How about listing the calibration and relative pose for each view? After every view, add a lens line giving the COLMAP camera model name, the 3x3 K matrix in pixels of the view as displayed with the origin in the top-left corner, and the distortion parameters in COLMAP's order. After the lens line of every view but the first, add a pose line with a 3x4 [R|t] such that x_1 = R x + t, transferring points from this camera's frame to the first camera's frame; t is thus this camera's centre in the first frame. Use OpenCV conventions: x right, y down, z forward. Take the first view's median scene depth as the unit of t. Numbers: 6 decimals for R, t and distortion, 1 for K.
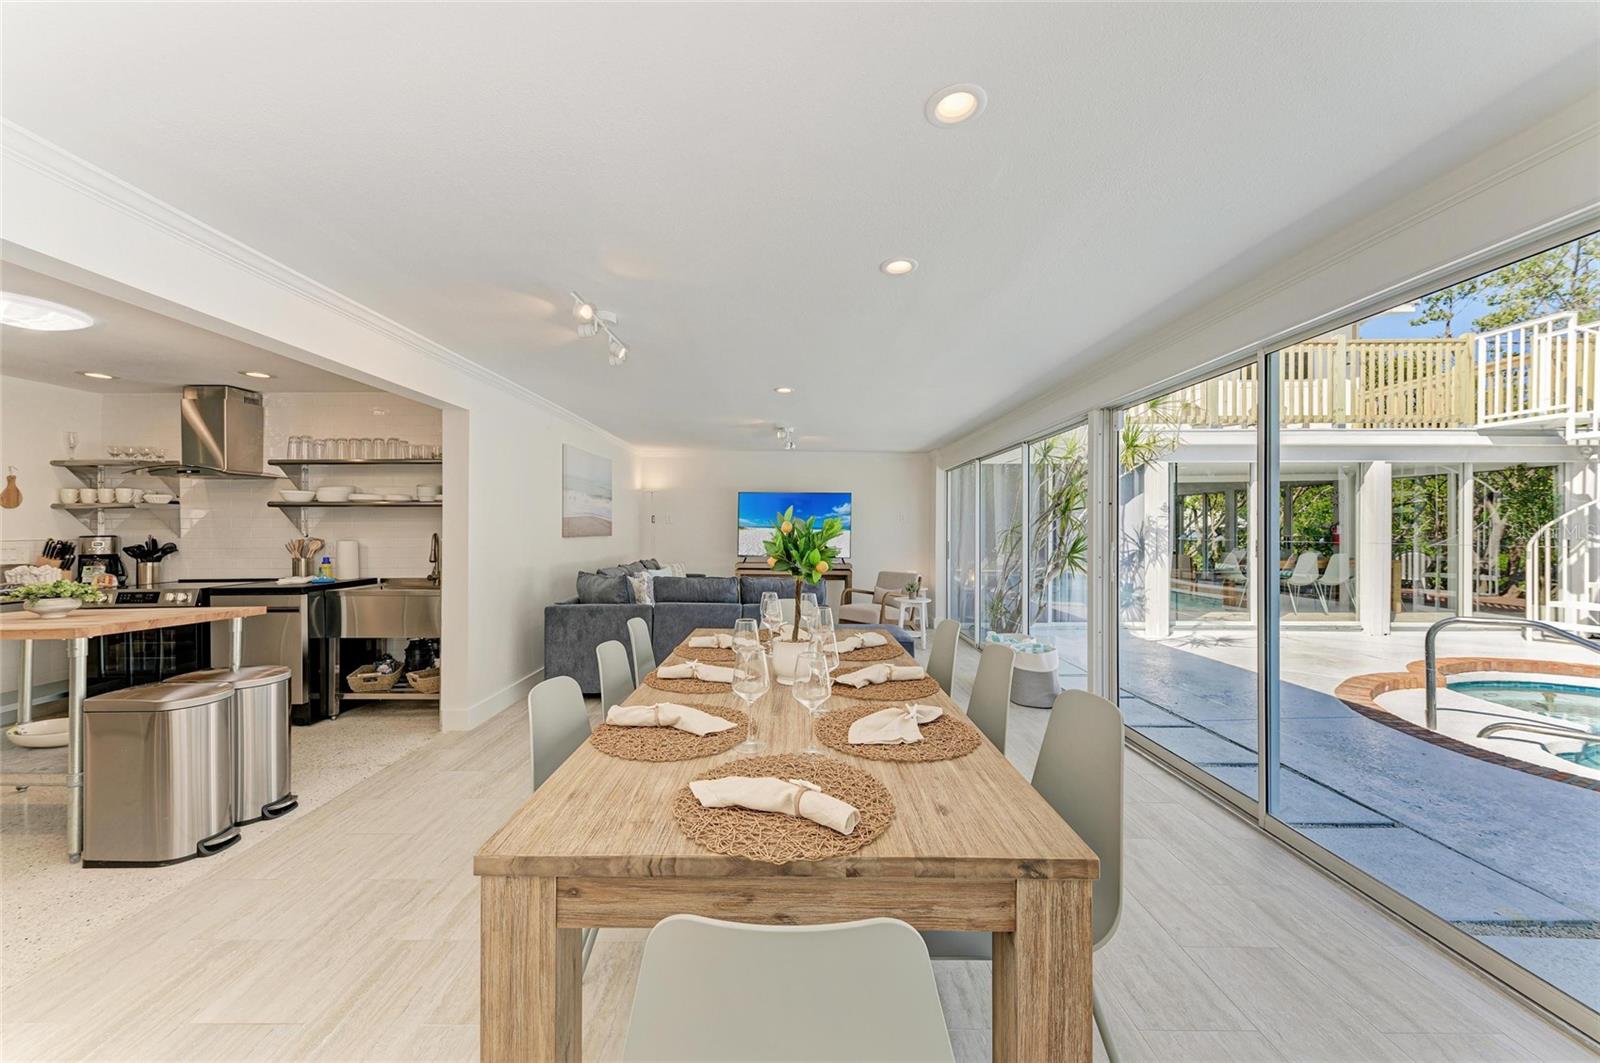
lens RADIAL K [[576.5, 0, 800.0], [0, 576.5, 531.5], [0, 0, 1]] dist [0.007605, 0.000016]
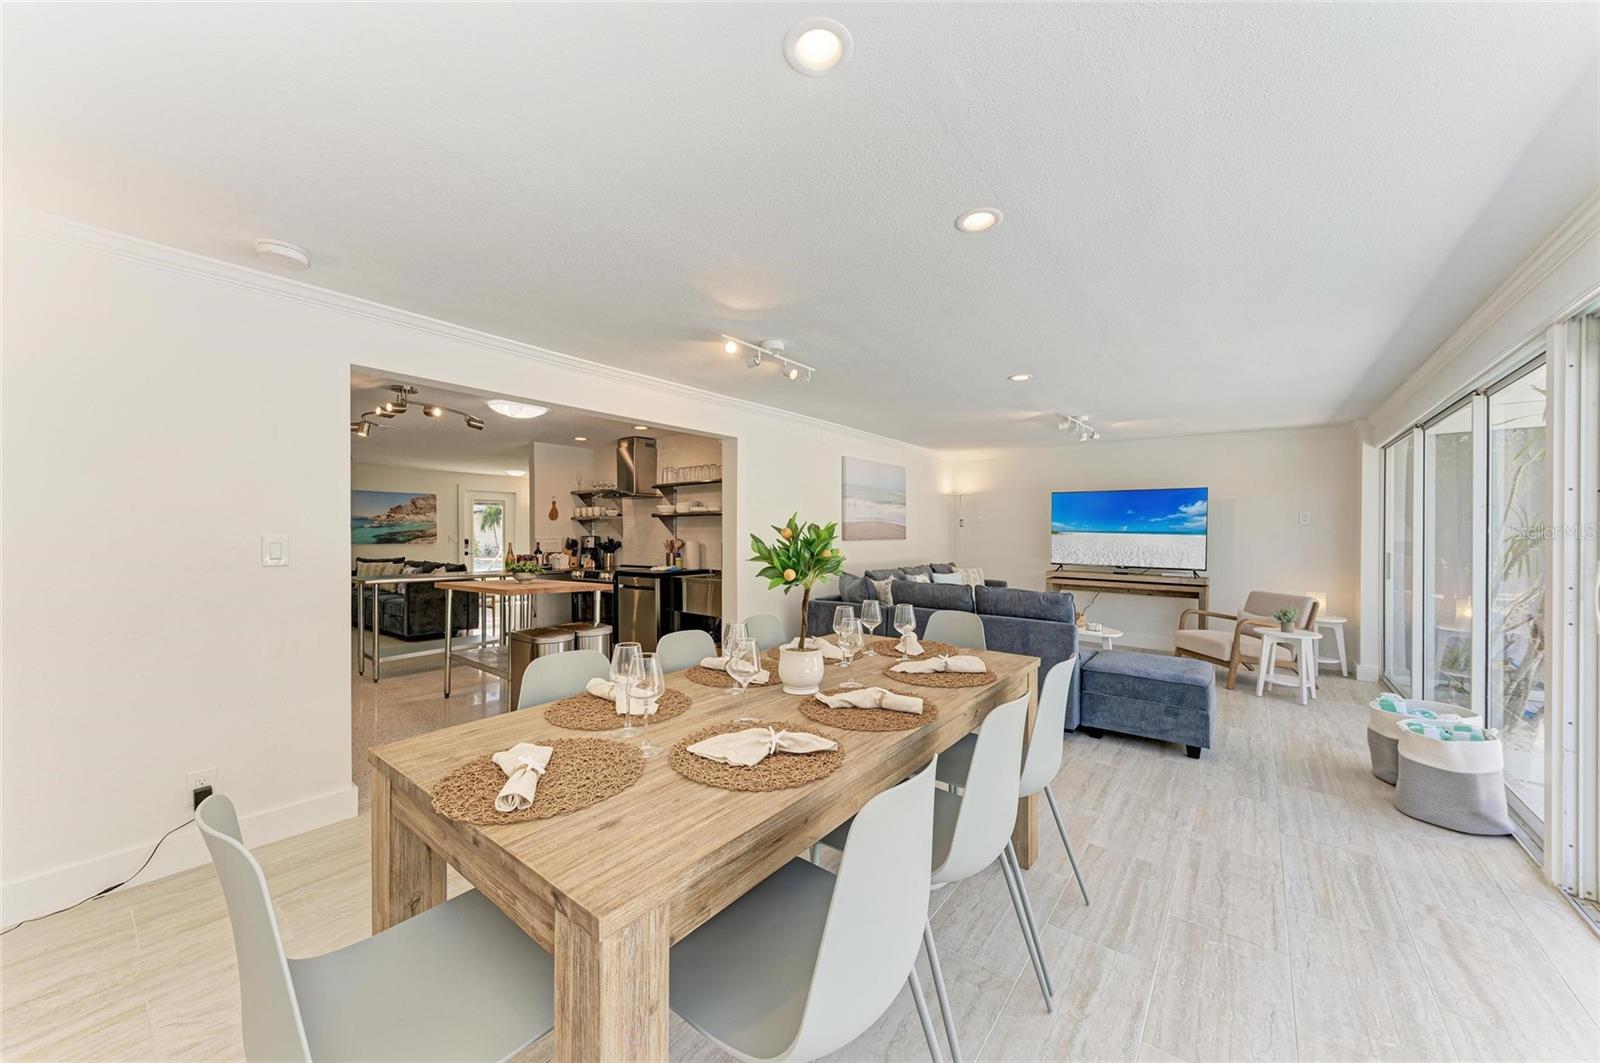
lens RADIAL K [[567.3, 0, 792.0], [0, 567.3, 535.9], [0, 0, 1]] dist [0.013852, 0.000019]
pose [[0.790444, 0.006534, -0.612499, 0.219494], [-0.005368, 0.999979, 0.003740, -0.002624], [0.612511, 0.000332, 0.790462, 0.086646]]
